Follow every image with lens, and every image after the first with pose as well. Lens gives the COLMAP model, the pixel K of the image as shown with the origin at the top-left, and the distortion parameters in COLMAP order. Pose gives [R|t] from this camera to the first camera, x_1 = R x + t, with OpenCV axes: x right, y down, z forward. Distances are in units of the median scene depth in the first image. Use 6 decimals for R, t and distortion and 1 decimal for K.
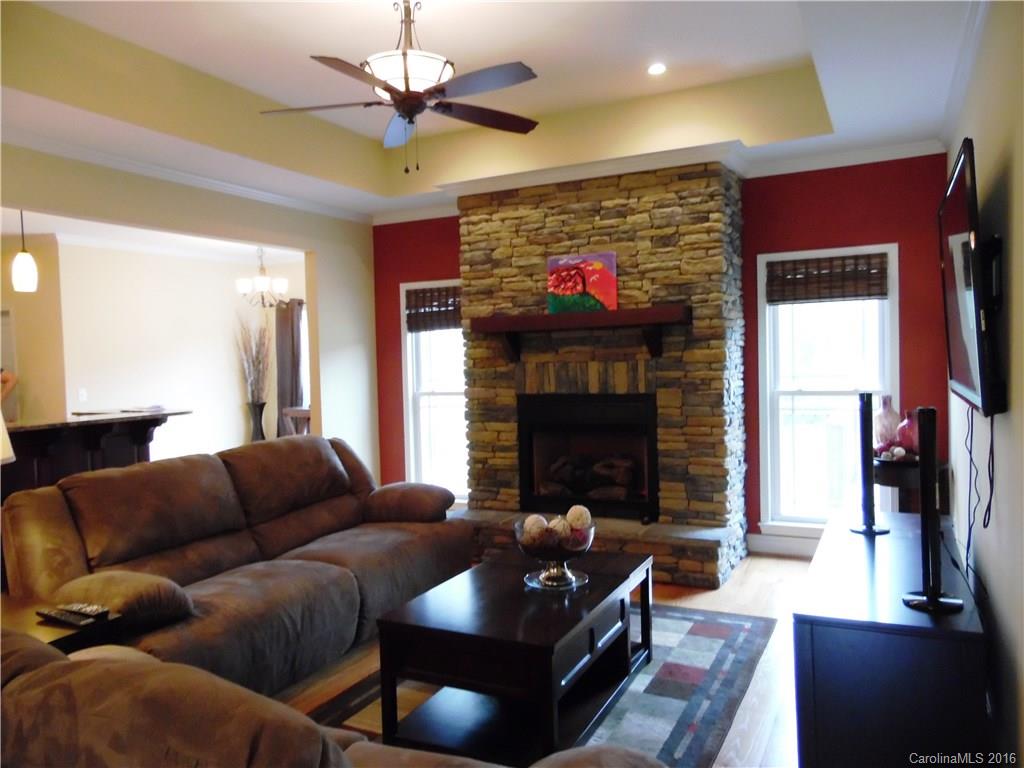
lens RADIAL K [[764.0, 0, 512.0], [0, 764.0, 384.0], [0, 0, 1]] dist [-0.043121, 0.068770]
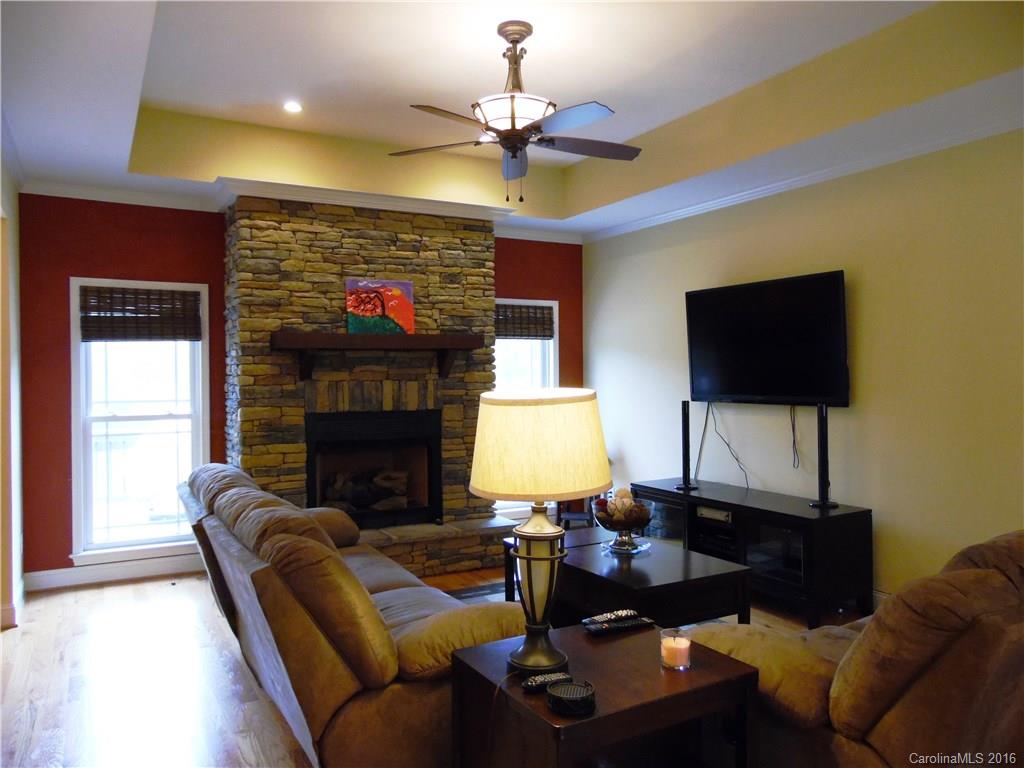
lens RADIAL K [[764.0, 0, 512.0], [0, 764.0, 384.0], [0, 0, 1]] dist [-0.043121, 0.068770]
pose [[0.566644, 0.012300, 0.823871, -0.673574], [0.015948, 0.999538, -0.025892, 0.005686], [-0.823809, 0.027811, 0.566185, 0.252196]]
